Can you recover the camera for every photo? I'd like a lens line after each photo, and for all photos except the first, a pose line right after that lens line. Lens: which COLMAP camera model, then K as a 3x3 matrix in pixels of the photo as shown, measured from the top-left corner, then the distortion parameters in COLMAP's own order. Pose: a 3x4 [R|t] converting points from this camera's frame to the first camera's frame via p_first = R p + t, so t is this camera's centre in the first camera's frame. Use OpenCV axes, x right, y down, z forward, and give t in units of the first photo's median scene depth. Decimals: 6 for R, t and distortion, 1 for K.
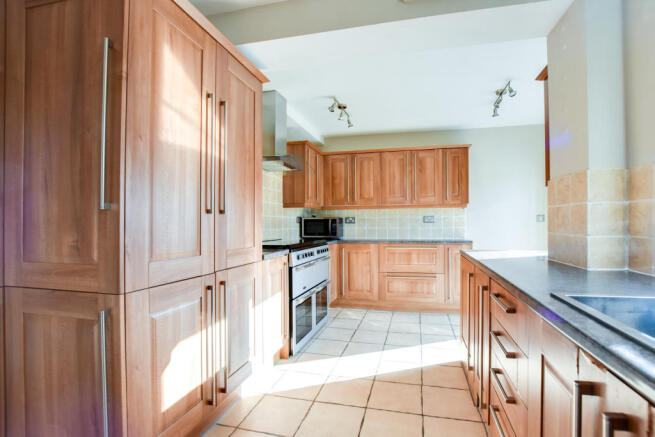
lens RADIAL K [[308.8, 0, 327.5], [0, 308.8, 218.5], [0, 0, 1]] dist [-0.001798, -0.000067]
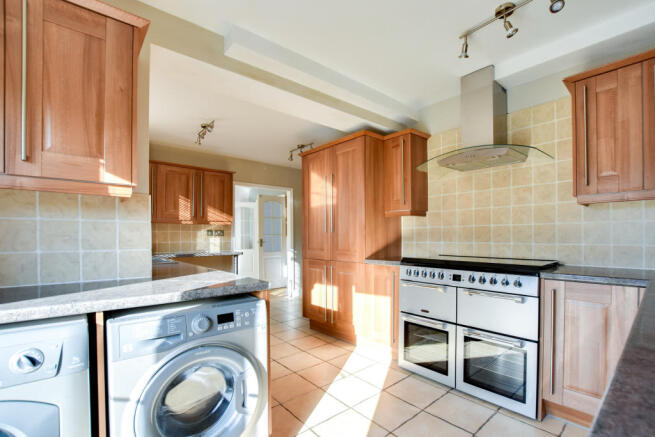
lens RADIAL K [[308.8, 0, 327.5], [0, 308.8, 218.5], [0, 0, 1]] dist [-0.001798, -0.000067]
pose [[-0.577216, -0.038295, -0.815693, 1.152458], [0.017025, 0.998118, -0.058907, 0.014506], [0.816414, -0.047890, -0.575478, 1.874255]]
